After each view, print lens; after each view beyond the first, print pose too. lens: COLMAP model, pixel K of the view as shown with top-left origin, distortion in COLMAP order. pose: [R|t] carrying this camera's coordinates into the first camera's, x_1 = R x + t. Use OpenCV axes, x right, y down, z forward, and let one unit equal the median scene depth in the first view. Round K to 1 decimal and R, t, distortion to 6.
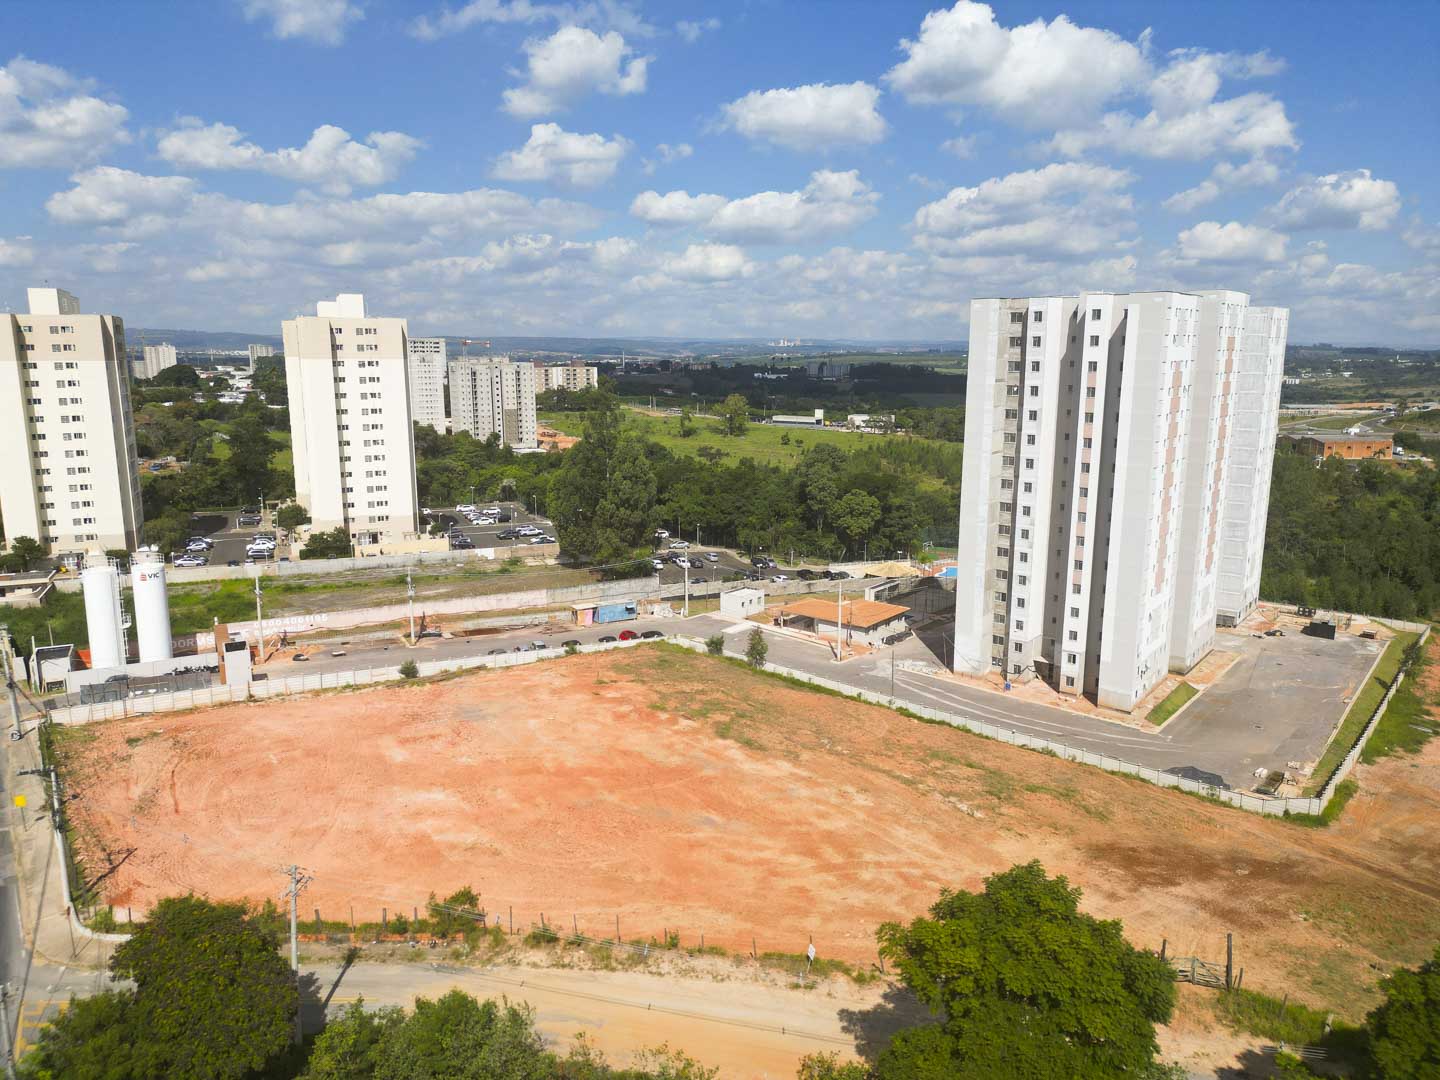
lens RADIAL K [[999.5, 0, 716.2], [0, 999.5, 541.2], [0, 0, 1]] dist [0.078591, -0.070699]
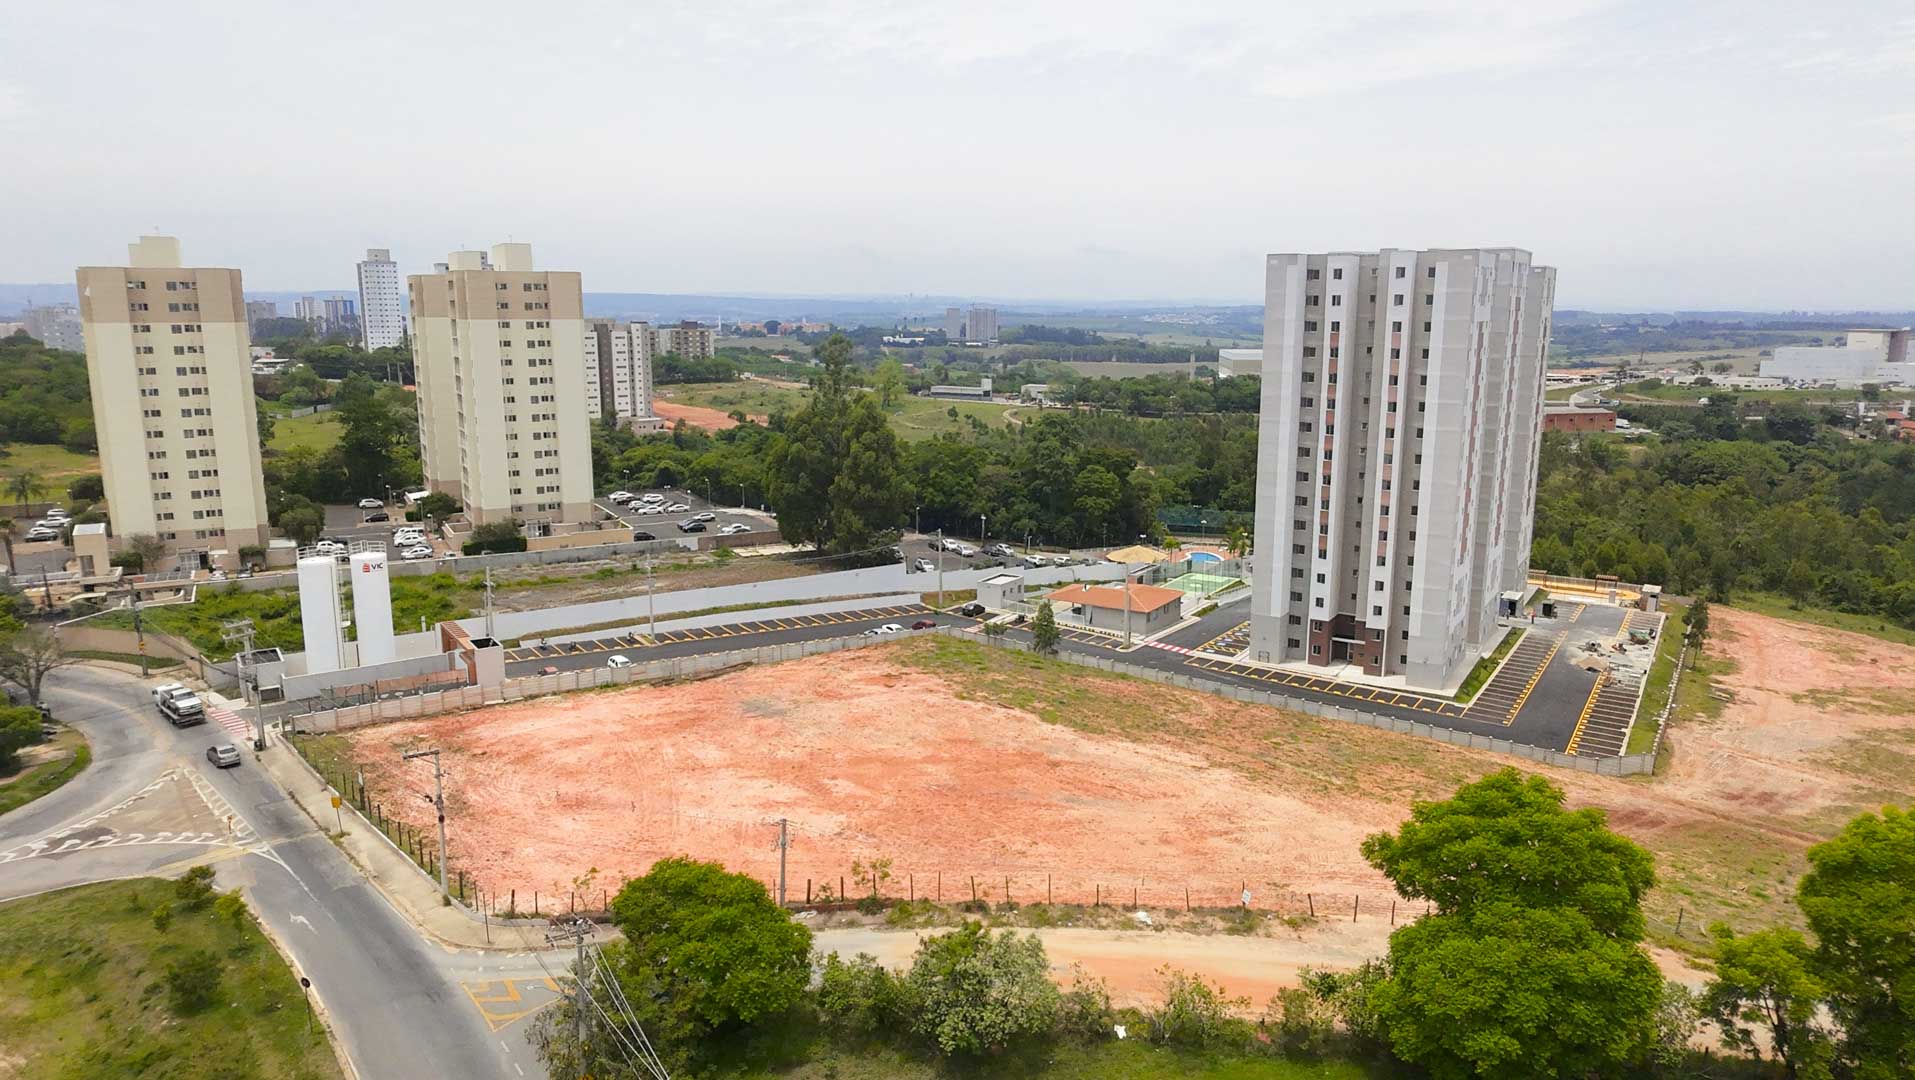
lens RADIAL K [[1222.7, 0, 961.7], [0, 1222.7, 538.8], [0, 0, 1]] dist [0.004586, 0.002791]
pose [[0.993992, -0.018744, 0.107838, -0.101882], [0.019011, 0.999818, -0.001449, 0.012758], [-0.107792, 0.003491, 0.994167, -0.063284]]
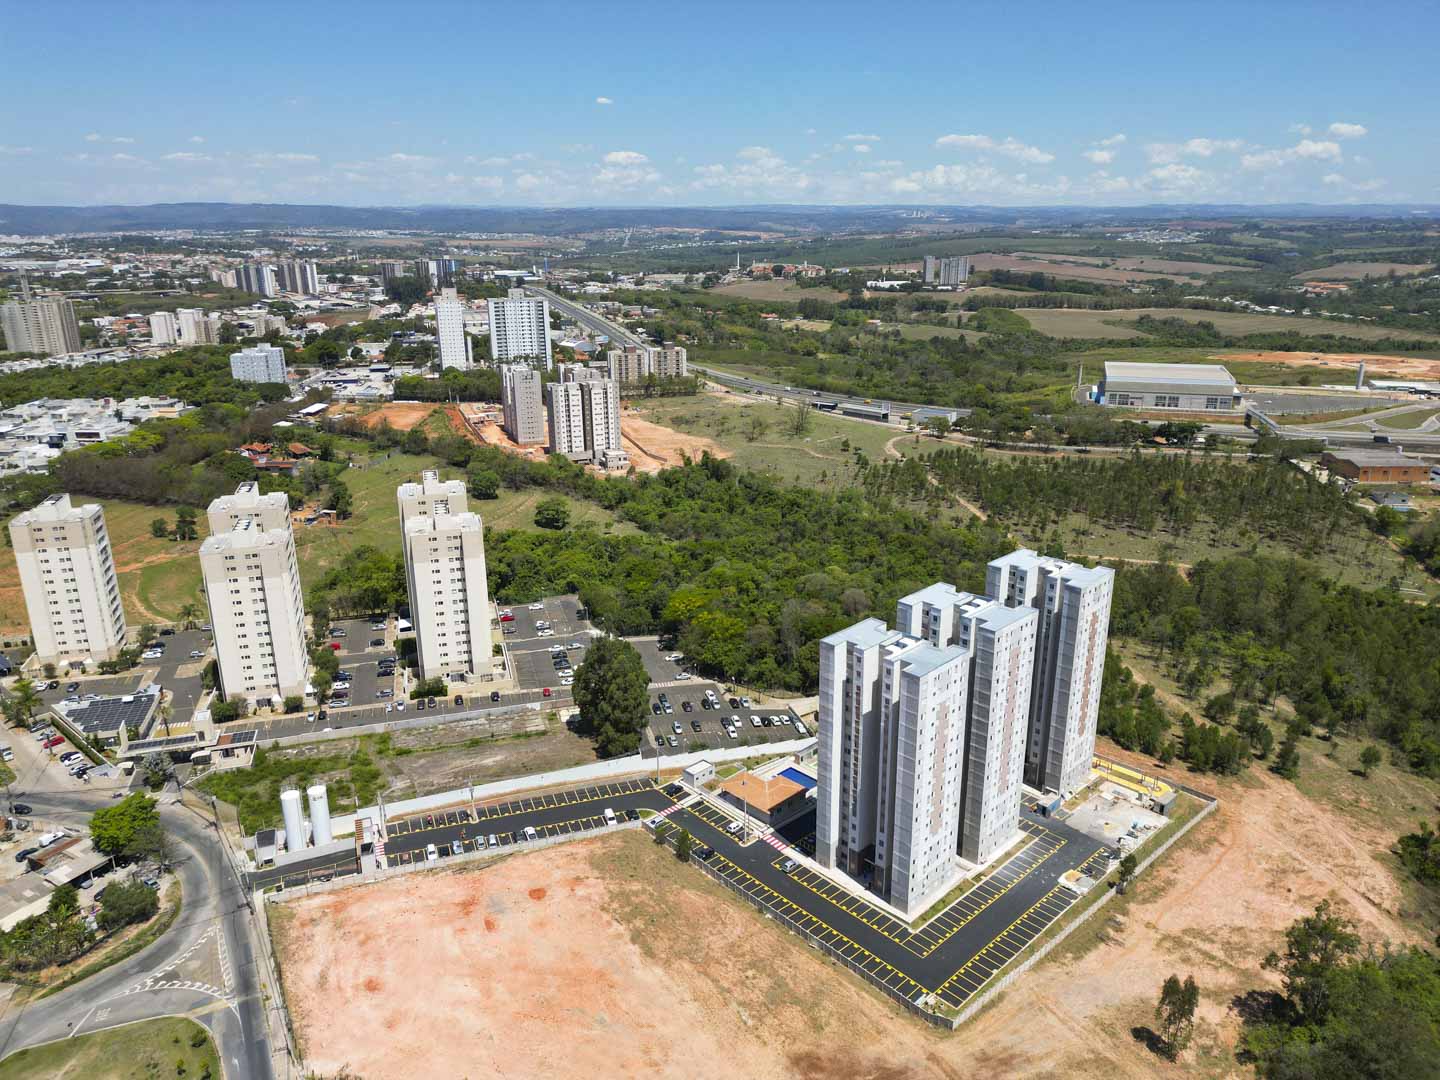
lens RADIAL K [[1007.0, 0, 720.0], [0, 1007.0, 540.0], [0, 0, 1]] dist [0.068542, -0.070025]
pose [[0.992956, 0.031142, -0.114321, 0.174934], [-0.017054, 0.992359, 0.122199, -0.372839], [0.117253, -0.119389, 0.985900, -0.329182]]
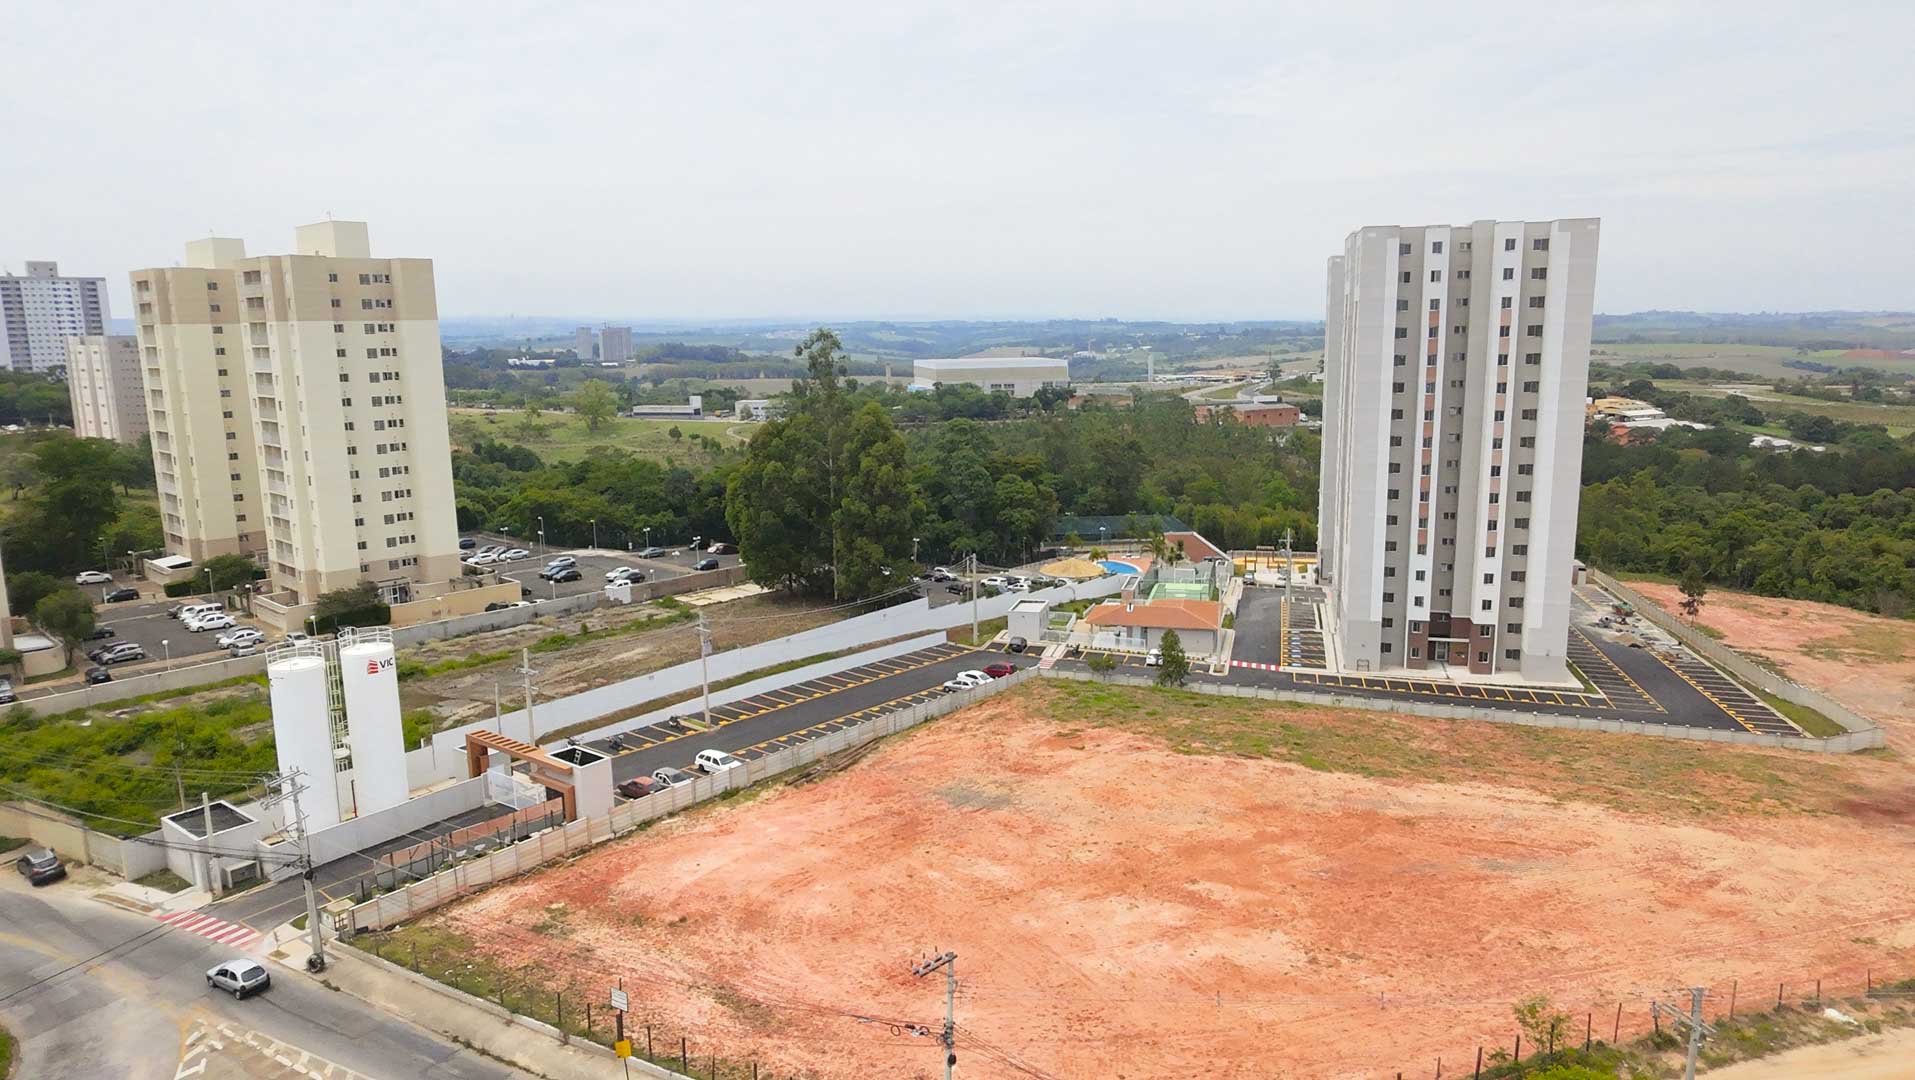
lens RADIAL K [[1222.7, 0, 961.7], [0, 1222.7, 538.8], [0, 0, 1]] dist [0.004586, 0.002791]
pose [[0.913261, -0.084079, 0.398603, -0.321828], [0.091281, 0.995825, 0.000915, -0.005600], [-0.397016, 0.035550, 0.917123, 0.123212]]
